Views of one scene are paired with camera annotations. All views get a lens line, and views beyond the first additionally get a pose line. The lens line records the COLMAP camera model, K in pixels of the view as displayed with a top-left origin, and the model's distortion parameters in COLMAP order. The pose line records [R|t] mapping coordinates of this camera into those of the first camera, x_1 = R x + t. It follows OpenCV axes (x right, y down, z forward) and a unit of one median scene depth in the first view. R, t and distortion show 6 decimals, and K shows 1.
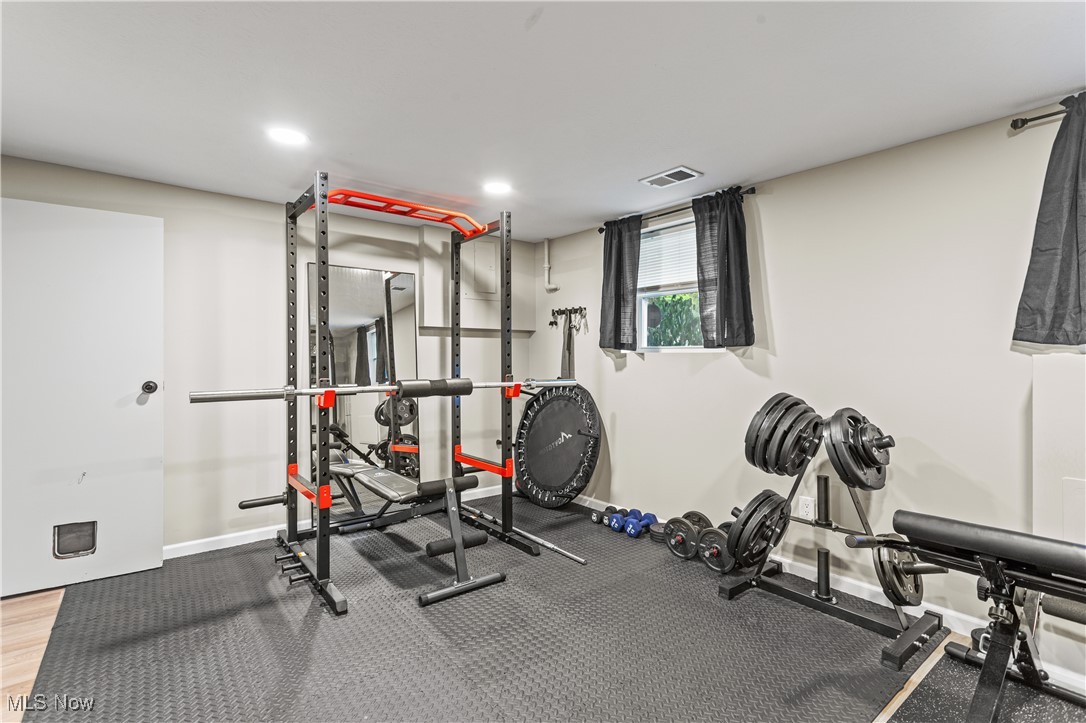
lens RADIAL K [[522.4, 0, 544.0], [0, 522.4, 354.5], [0, 0, 1]] dist [0.000012, 0.001614]
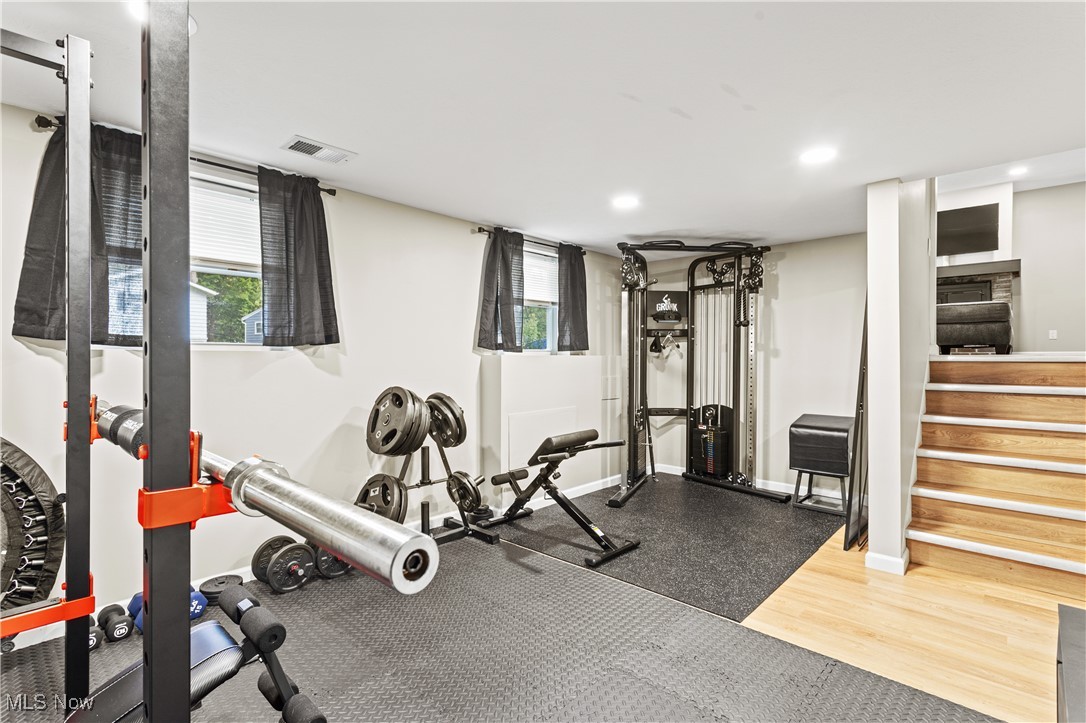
lens RADIAL K [[522.4, 0, 539.7], [0, 522.4, 360.0], [0, 0, 1]] dist [0.000012, 0.001614]
pose [[-0.176647, -0.000551, 0.984274, -0.669958], [0.007398, 0.999971, 0.001887, 0.013116], [-0.984246, 0.007615, -0.176638, 0.785048]]
